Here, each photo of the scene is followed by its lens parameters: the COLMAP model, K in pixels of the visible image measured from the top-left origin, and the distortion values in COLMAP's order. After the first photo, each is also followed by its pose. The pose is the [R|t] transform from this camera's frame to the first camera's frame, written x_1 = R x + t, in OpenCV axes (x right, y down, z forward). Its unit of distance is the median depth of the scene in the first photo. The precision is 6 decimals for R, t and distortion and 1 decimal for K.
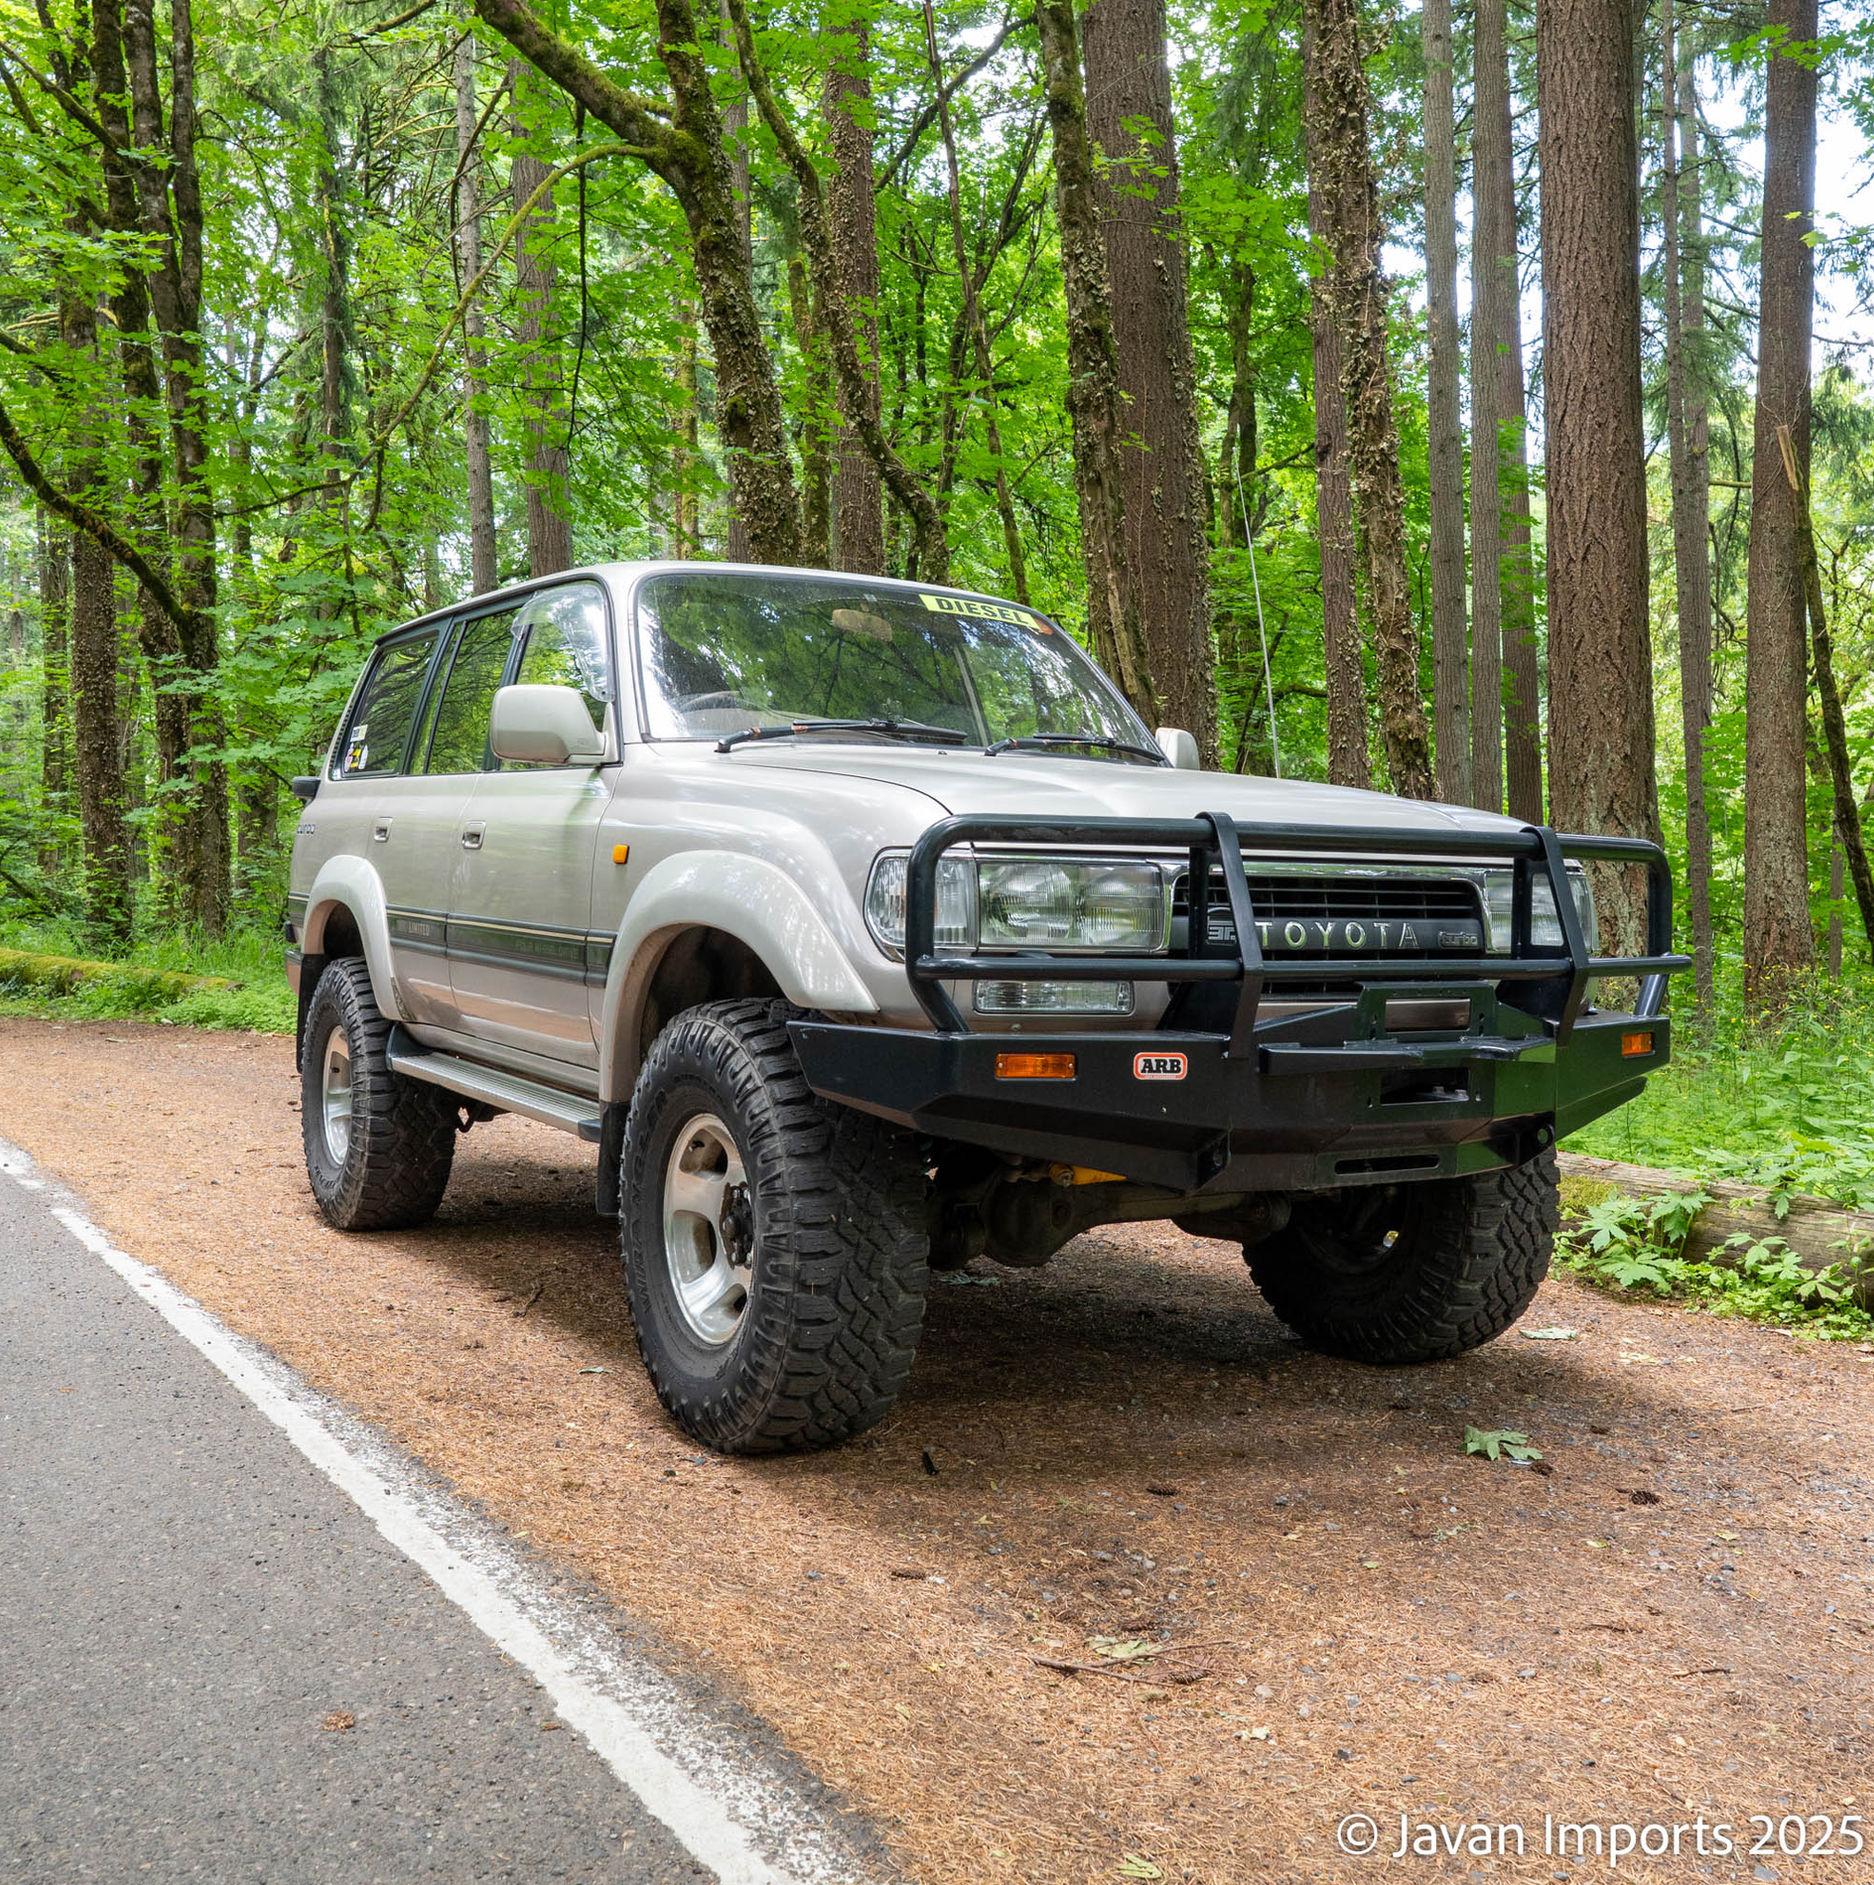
lens RADIAL K [[1994.0, 0, 934.8], [0, 1994.0, 1050.5], [0, 0, 1]] dist [0.011430, 0.045908]
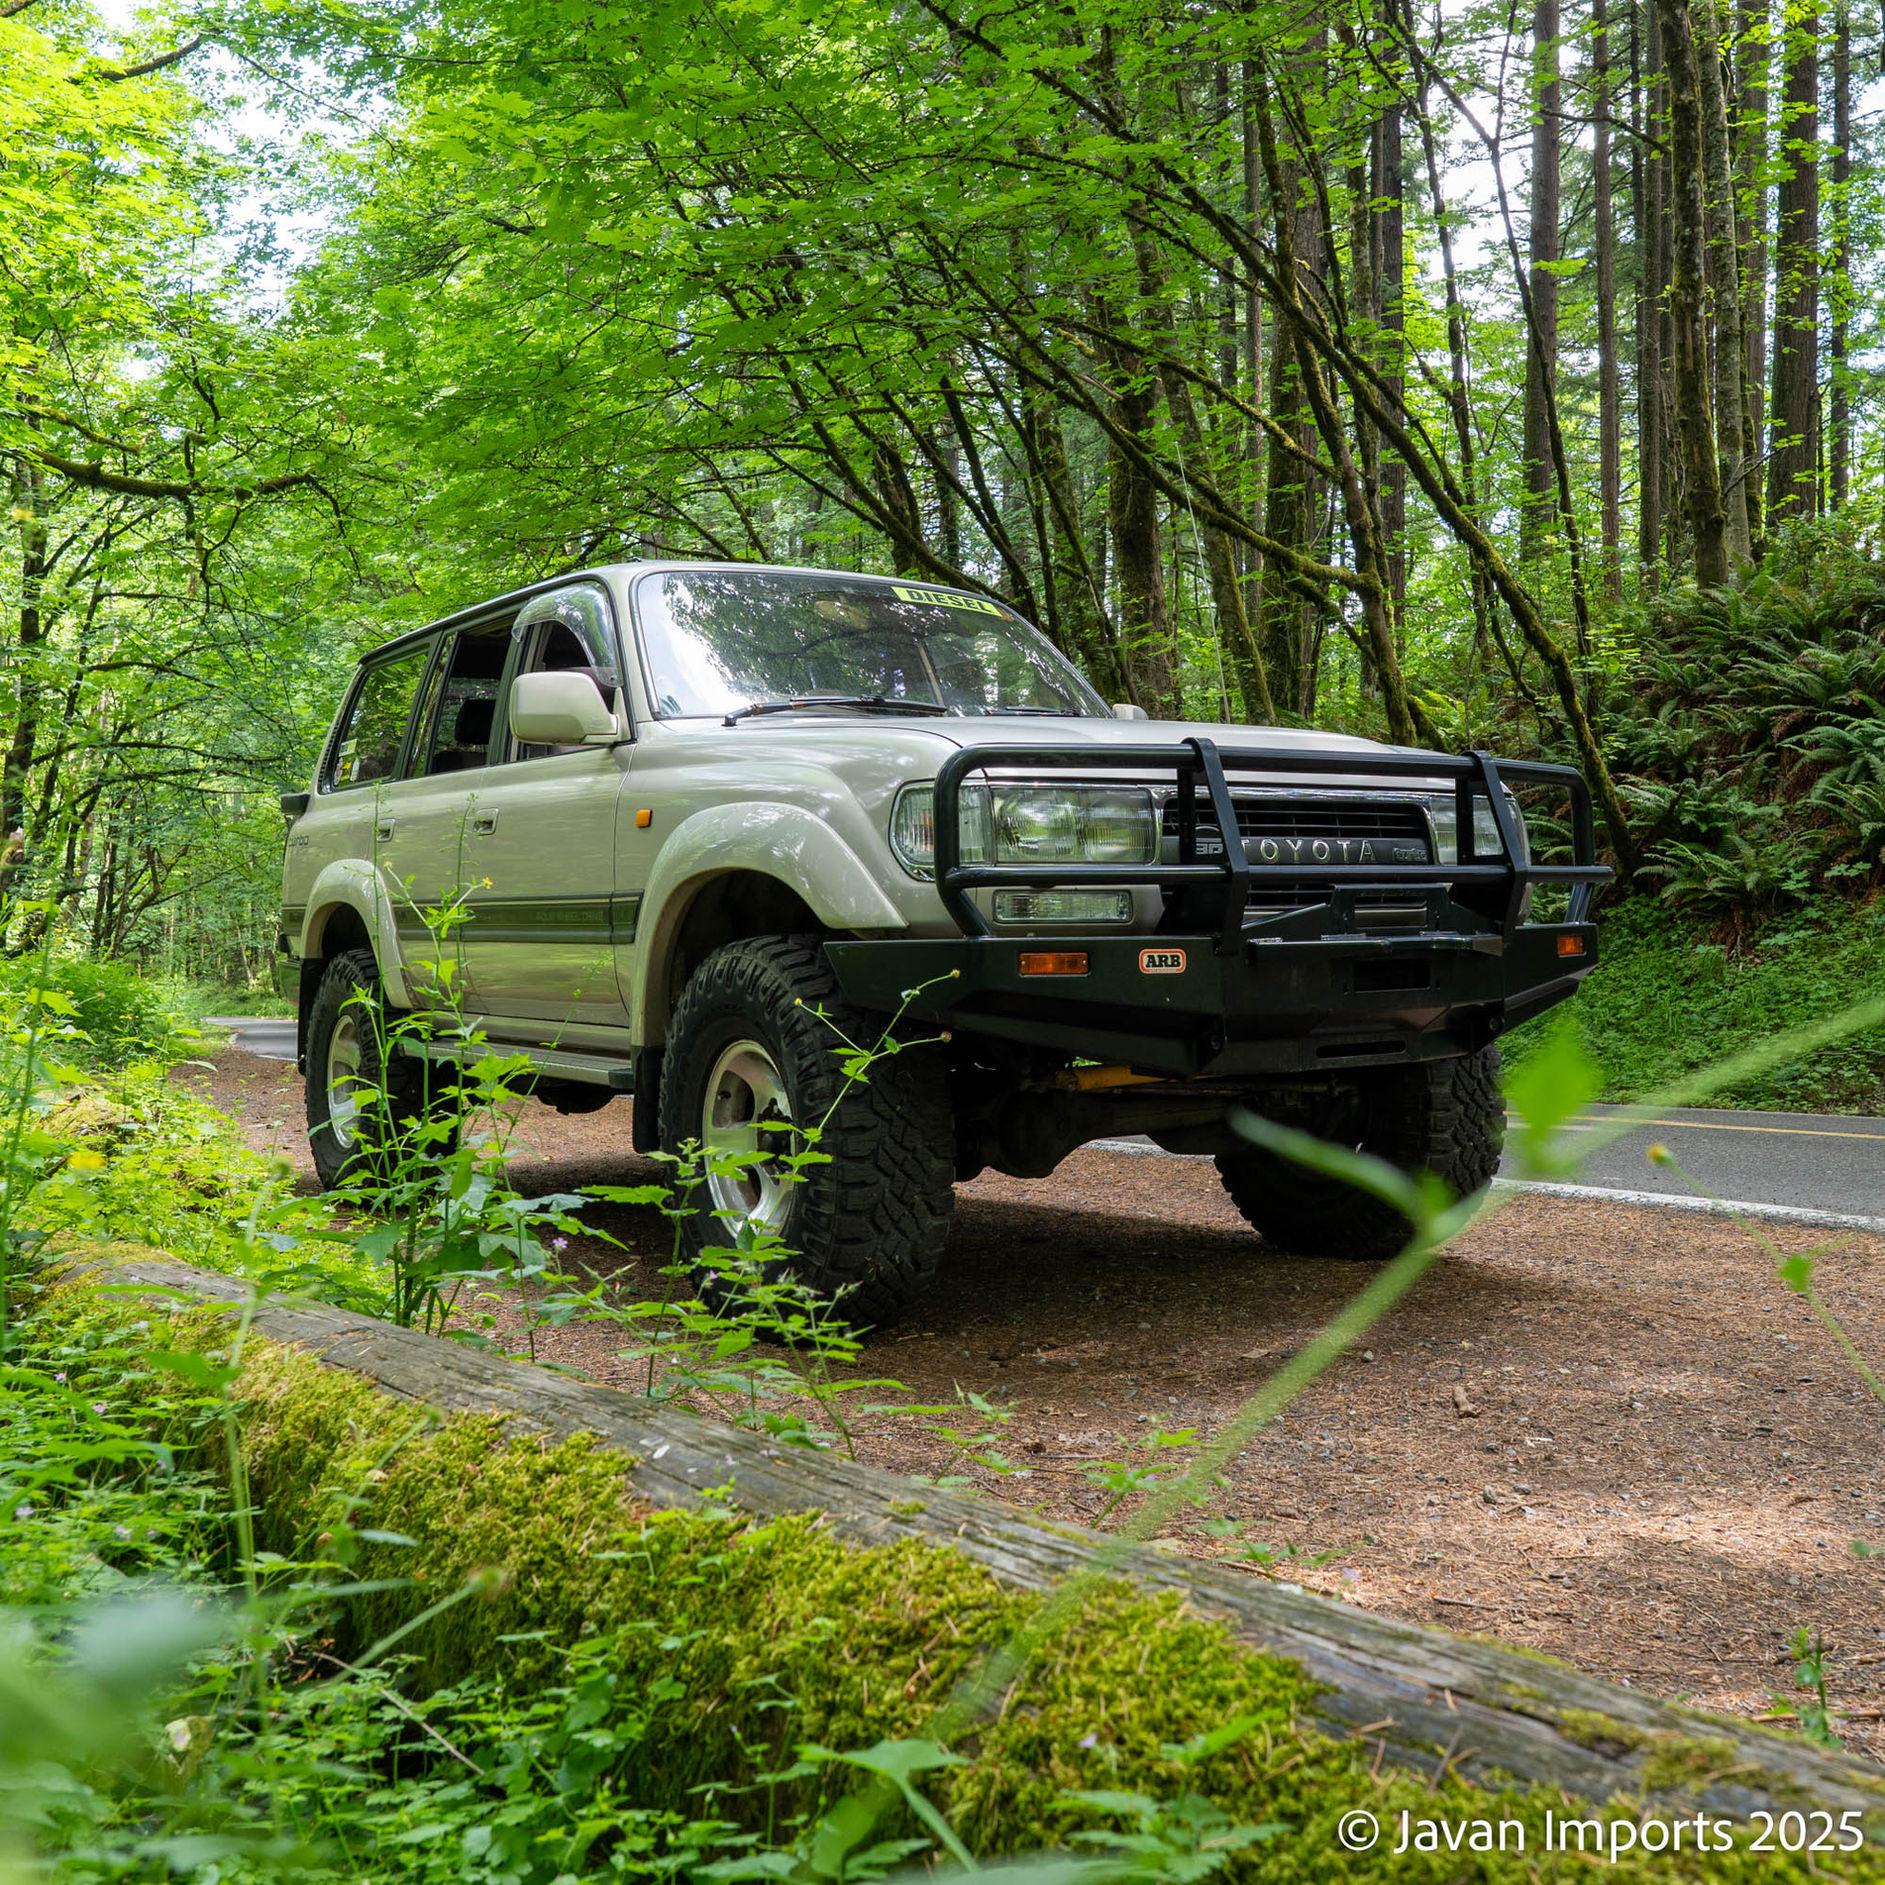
lens RADIAL K [[1994.0, 0, 950.2], [0, 1994.0, 982.6], [0, 0, 1]] dist [0.011430, 0.045908]
pose [[0.997944, -0.041083, 0.049194, -0.056032], [0.043705, 0.997613, -0.053461, 0.066945], [-0.046880, 0.055501, 0.997357, -0.107115]]
